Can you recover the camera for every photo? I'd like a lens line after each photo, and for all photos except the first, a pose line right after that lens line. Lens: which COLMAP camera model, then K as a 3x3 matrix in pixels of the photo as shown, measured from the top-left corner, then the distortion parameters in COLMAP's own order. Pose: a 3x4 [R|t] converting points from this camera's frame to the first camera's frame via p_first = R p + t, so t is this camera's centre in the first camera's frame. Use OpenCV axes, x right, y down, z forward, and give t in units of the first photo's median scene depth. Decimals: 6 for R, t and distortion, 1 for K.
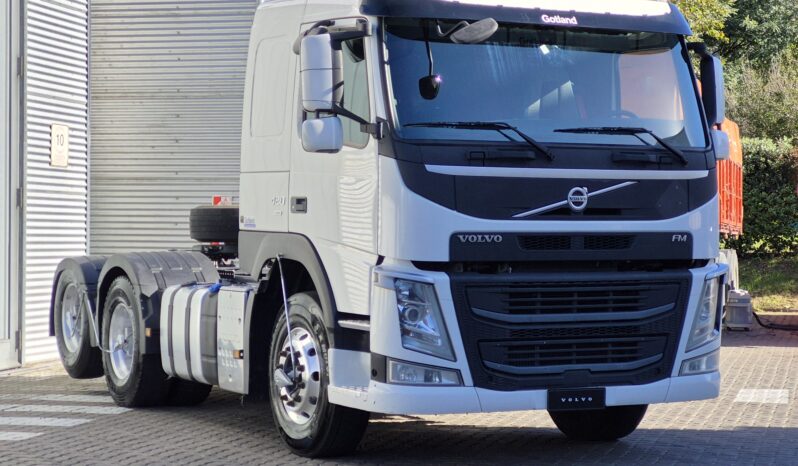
lens RADIAL K [[1712.4, 0, 397.8], [0, 1712.4, 229.3], [0, 0, 1]] dist [-0.073834, 0.000000]
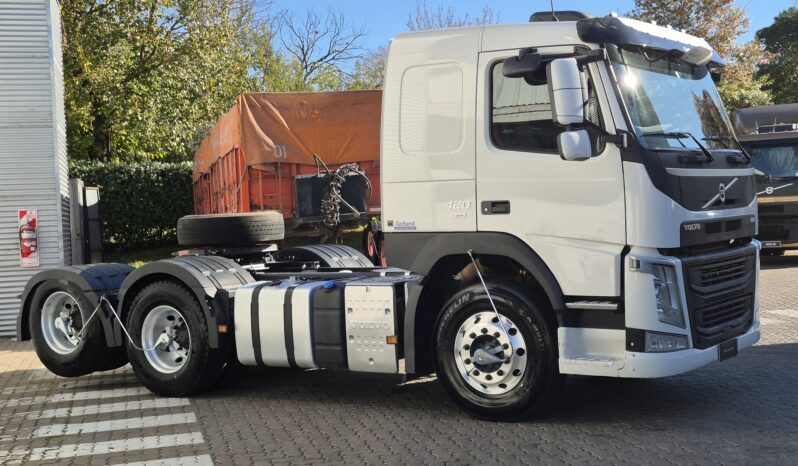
lens RADIAL K [[1081.4, 0, 402.5], [0, 1081.4, 236.2], [0, 0, 1]] dist [0.121691, 0.000000]
pose [[0.874714, -0.055099, 0.481497, -0.495723], [0.047942, 0.998481, 0.027165, -0.018724], [-0.482263, -0.000678, 0.876026, 0.403445]]
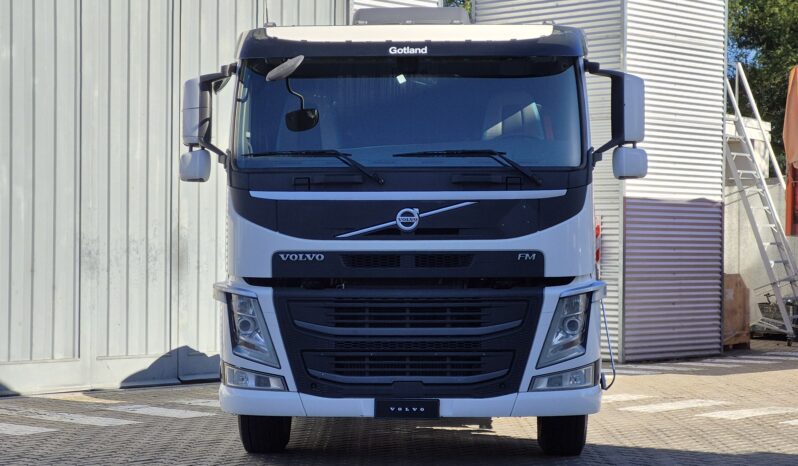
lens RADIAL K [[1712.4, 0, 400.9], [0, 1712.4, 236.3], [0, 0, 1]] dist [-0.073834, 0.000000]
pose [[0.875371, -0.006401, -0.483409, 0.614071], [0.004118, 0.999975, -0.005784, -0.001348], [0.483434, 0.003073, 0.875376, 0.071217]]
